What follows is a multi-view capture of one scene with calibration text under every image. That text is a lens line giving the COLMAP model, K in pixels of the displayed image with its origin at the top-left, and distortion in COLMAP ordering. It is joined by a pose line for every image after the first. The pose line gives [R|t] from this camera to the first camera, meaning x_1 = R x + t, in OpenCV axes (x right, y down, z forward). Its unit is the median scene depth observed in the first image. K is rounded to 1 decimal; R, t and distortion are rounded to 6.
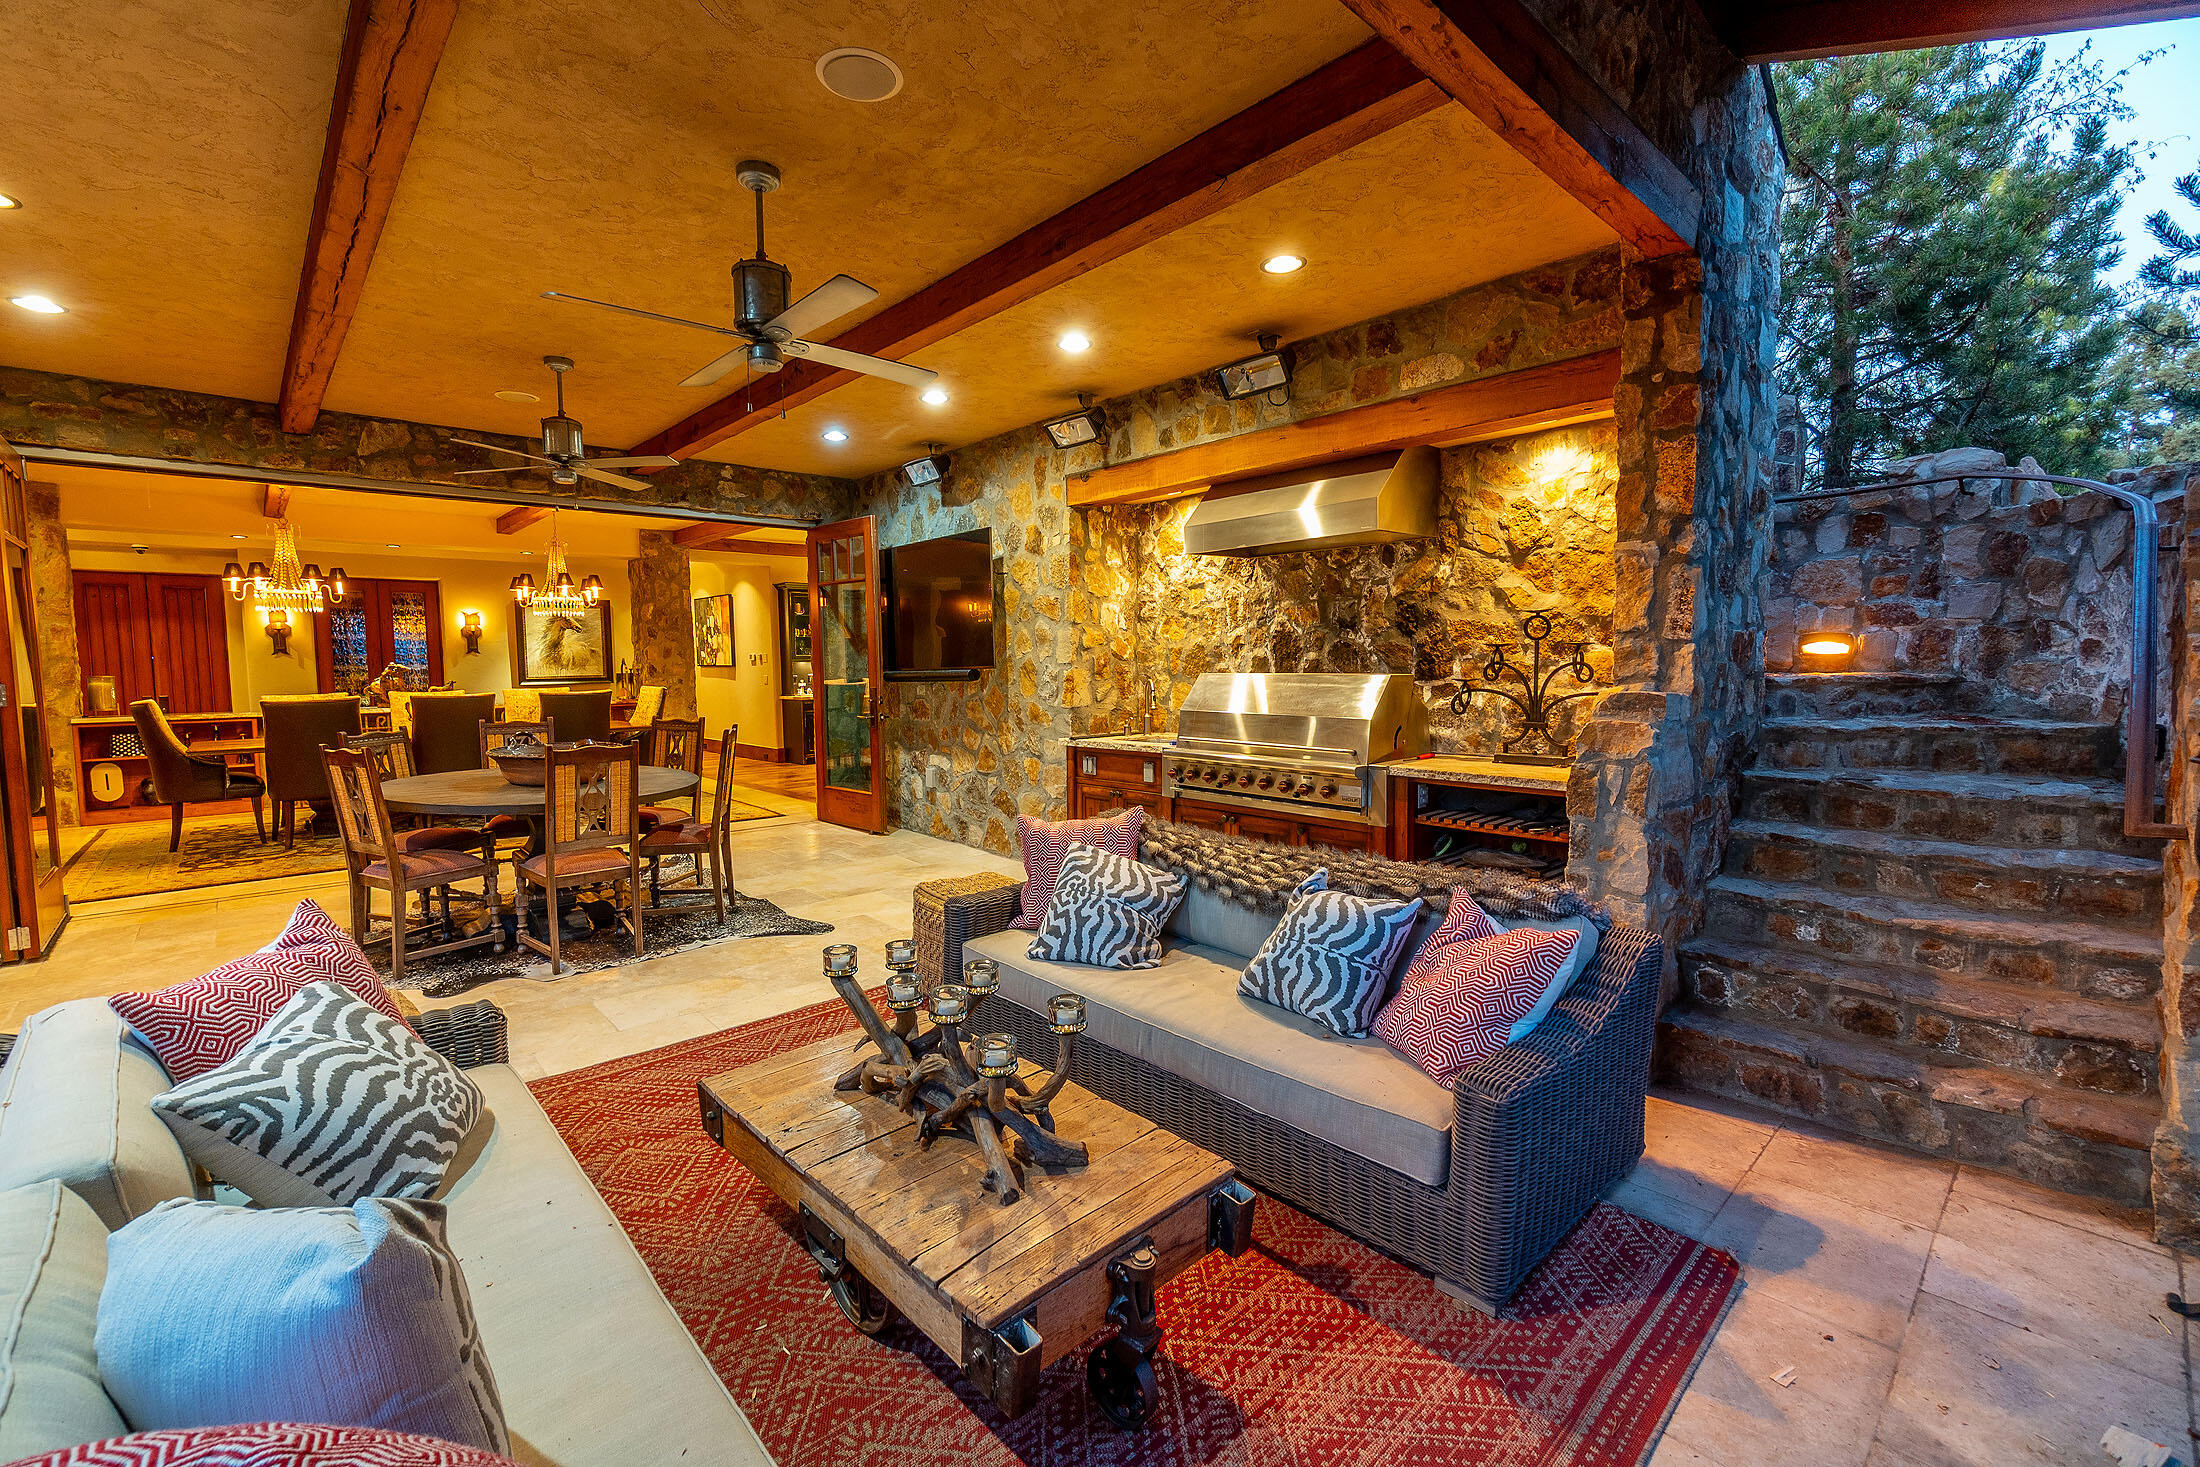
lens RADIAL K [[913.5, 0, 1104.0], [0, 913.5, 739.7], [0, 0, 1]] dist [-0.000886, 0.000998]
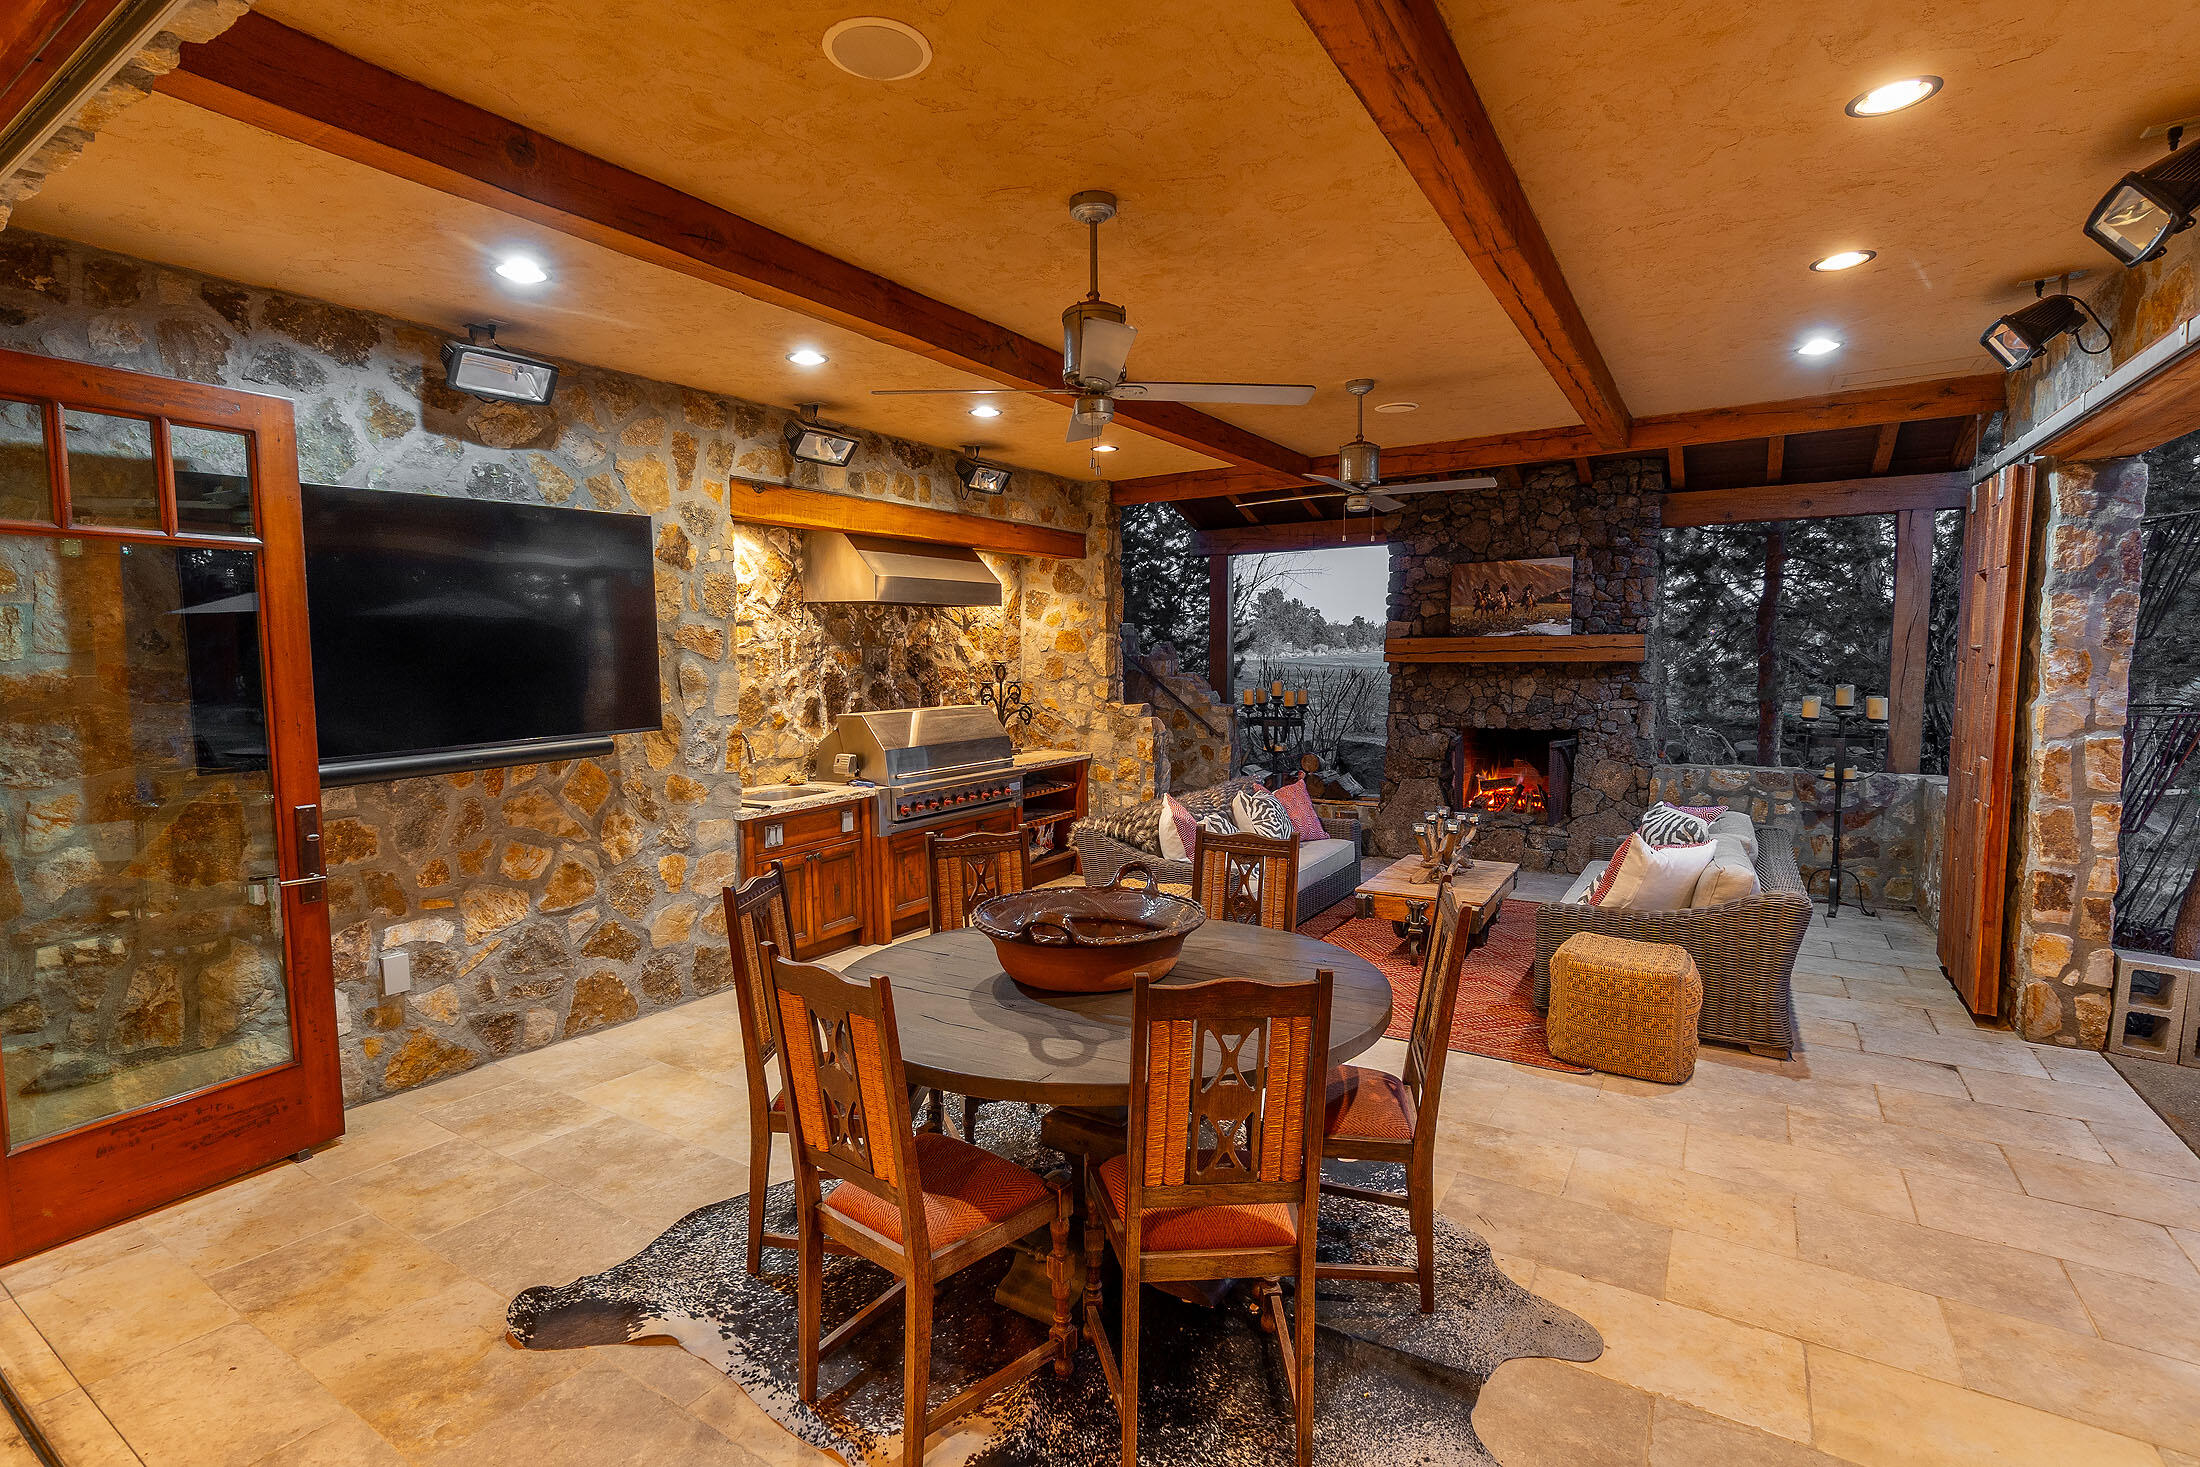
lens RADIAL K [[1091.2, 0, 997.4], [0, 1091.2, 772.9], [0, 0, 1]] dist [0.001036, -0.000051]
pose [[-0.211958, -0.096502, 0.972502, -1.460440], [0.101003, 0.987621, 0.120016, -0.181619], [-0.972045, 0.123665, -0.199588, 1.426693]]
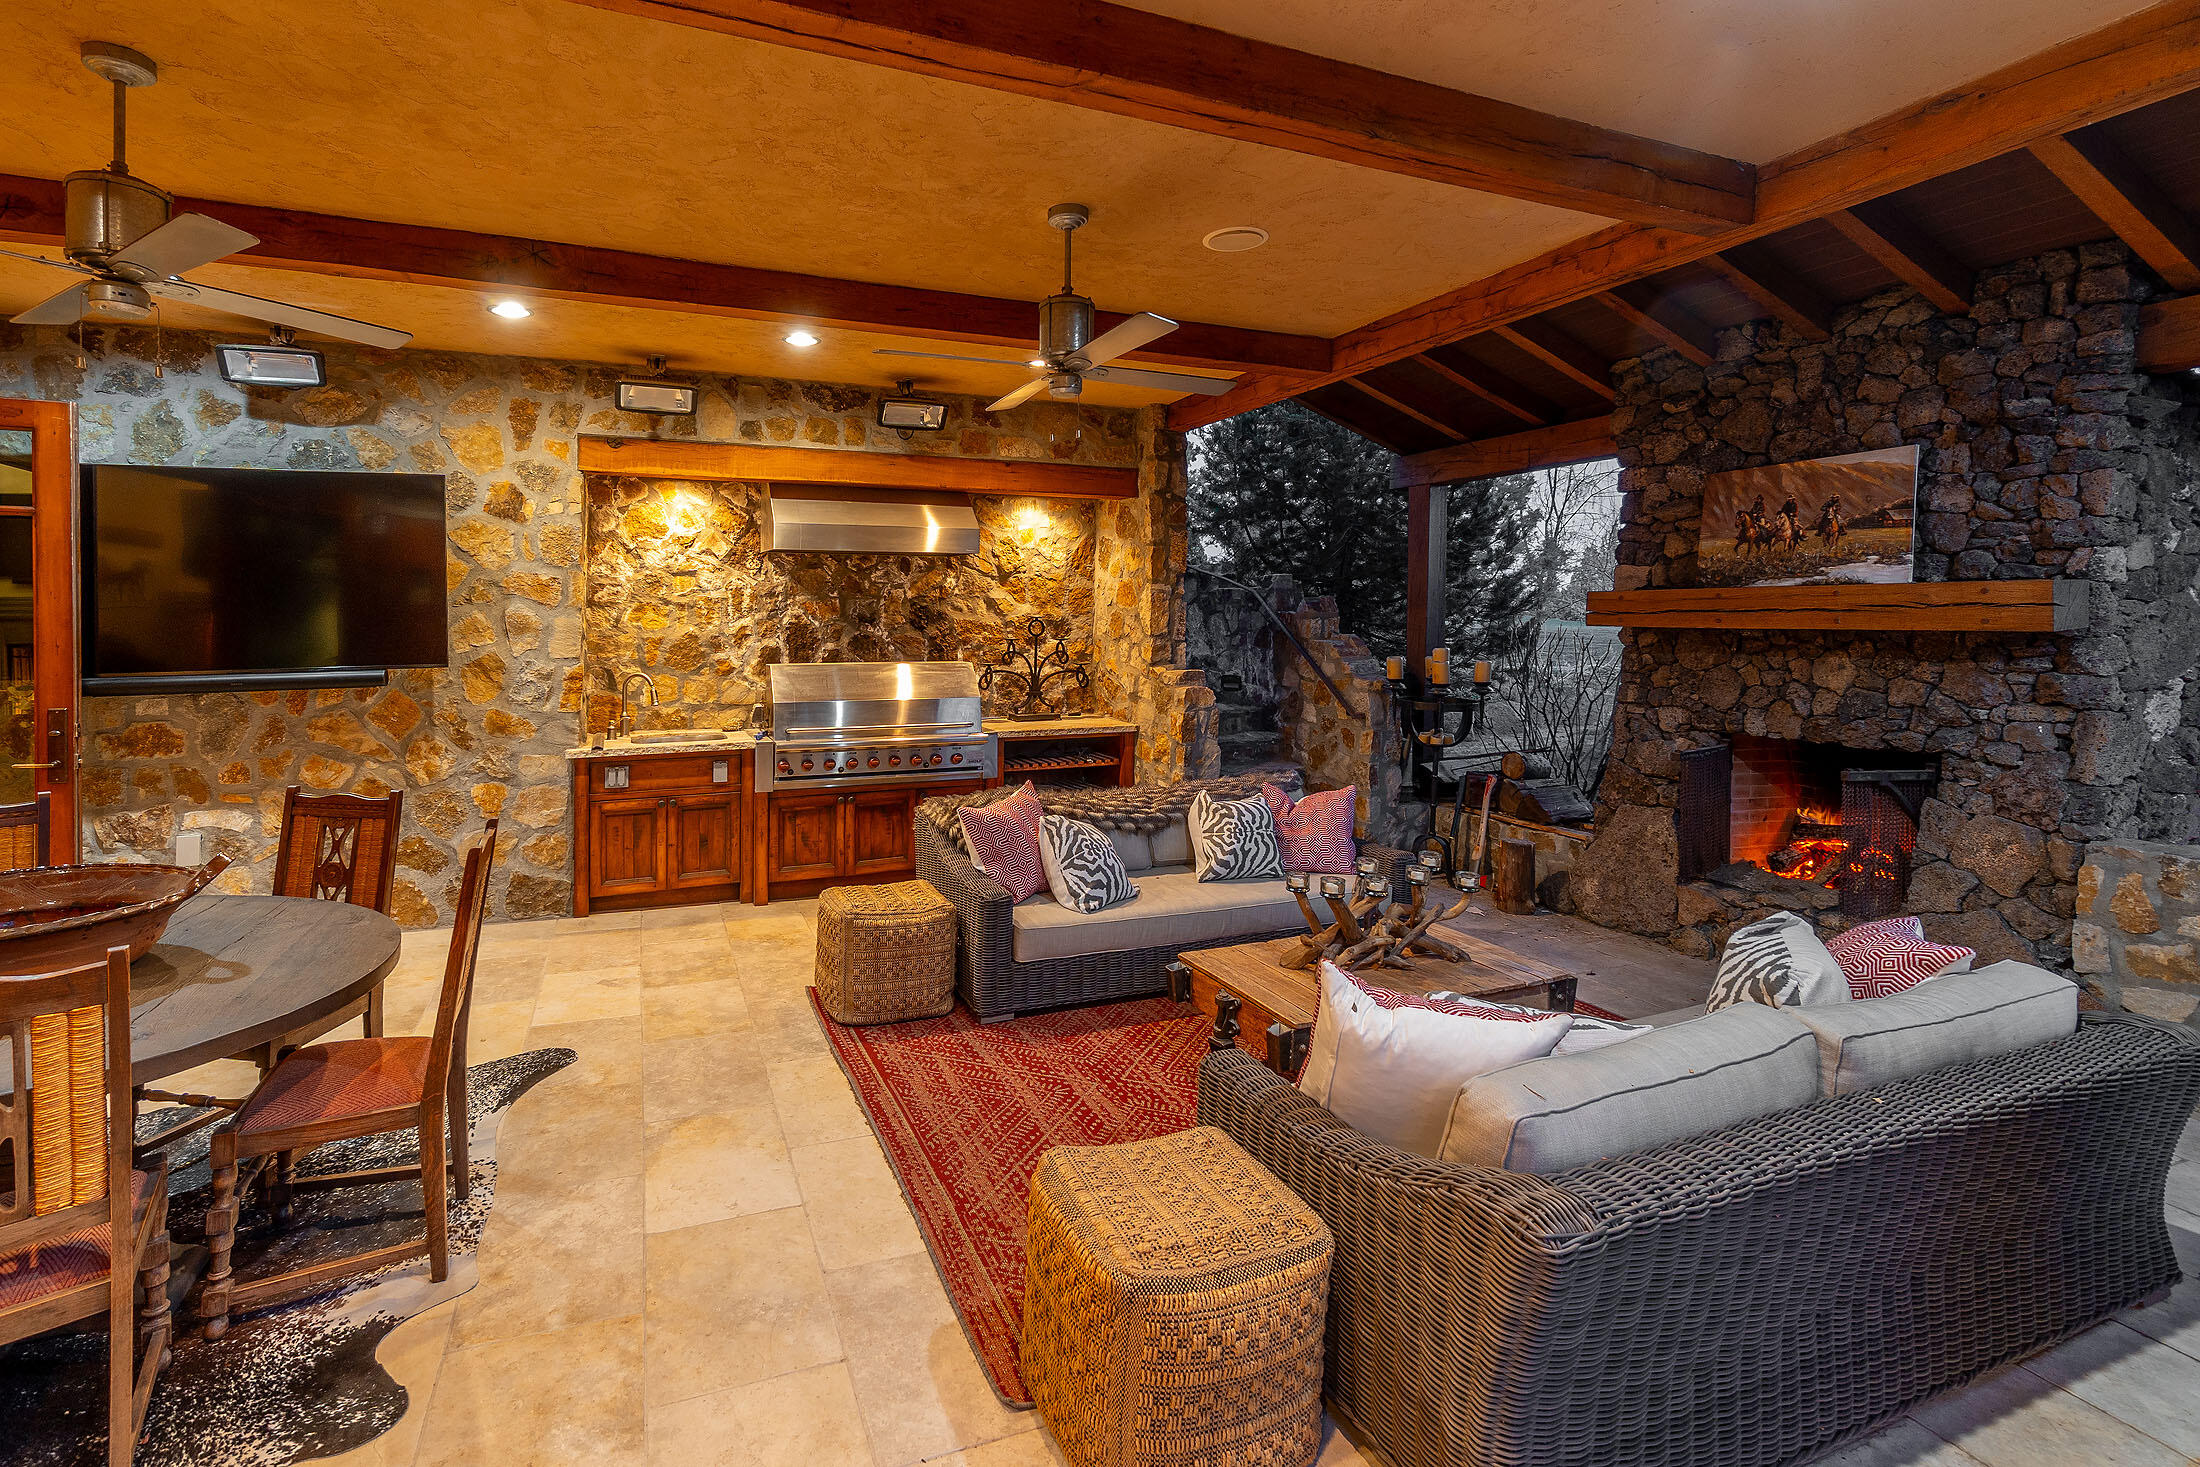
lens RADIAL K [[961.9, 0, 957.9], [0, 961.9, 664.3], [0, 0, 1]] dist [-0.002810, -0.000360]
pose [[0.402223, -0.037195, 0.914786, -1.014797], [0.075844, 0.997094, 0.007193, -0.085135], [-0.912395, 0.066488, 0.403875, 0.491174]]
